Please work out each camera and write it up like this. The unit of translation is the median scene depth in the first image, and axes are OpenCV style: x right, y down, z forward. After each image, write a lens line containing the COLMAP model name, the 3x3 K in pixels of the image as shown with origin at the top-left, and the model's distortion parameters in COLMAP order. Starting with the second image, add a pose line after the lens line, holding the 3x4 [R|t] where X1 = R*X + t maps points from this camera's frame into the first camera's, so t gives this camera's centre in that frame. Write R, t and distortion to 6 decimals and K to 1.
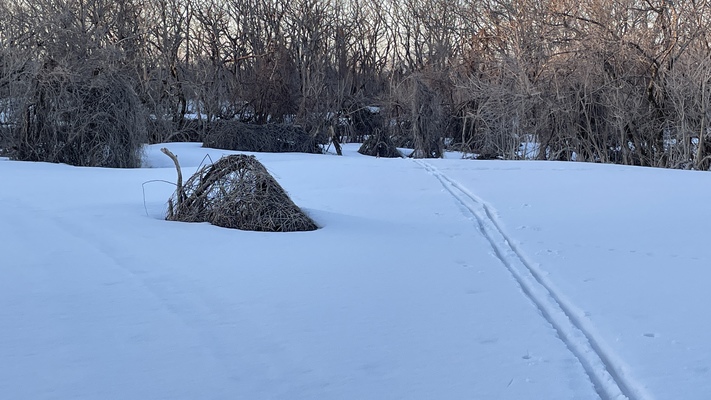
lens RADIAL K [[1074.1, 0, 356.7], [0, 1074.1, 199.3], [0, 0, 1]] dist [0.032520, 0.000000]
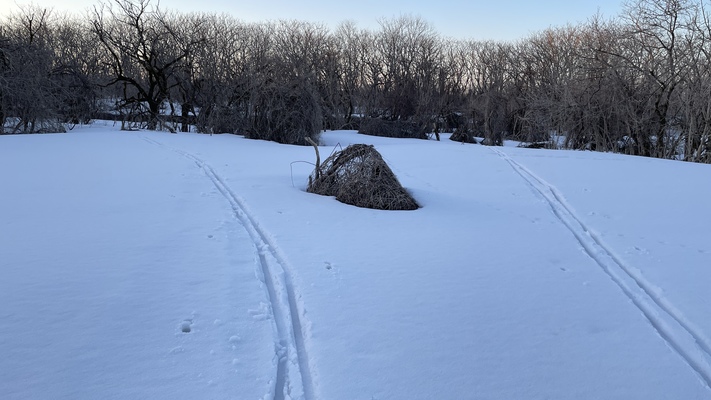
lens RADIAL K [[532.6, 0, 354.1], [0, 532.6, 206.2], [0, 0, 1]] dist [0.051090, -0.020413]
pose [[0.985077, 0.053053, -0.163732, -0.003912], [-0.038260, 0.995003, 0.092220, -0.011965], [0.167806, -0.084579, 0.982185, 0.164885]]
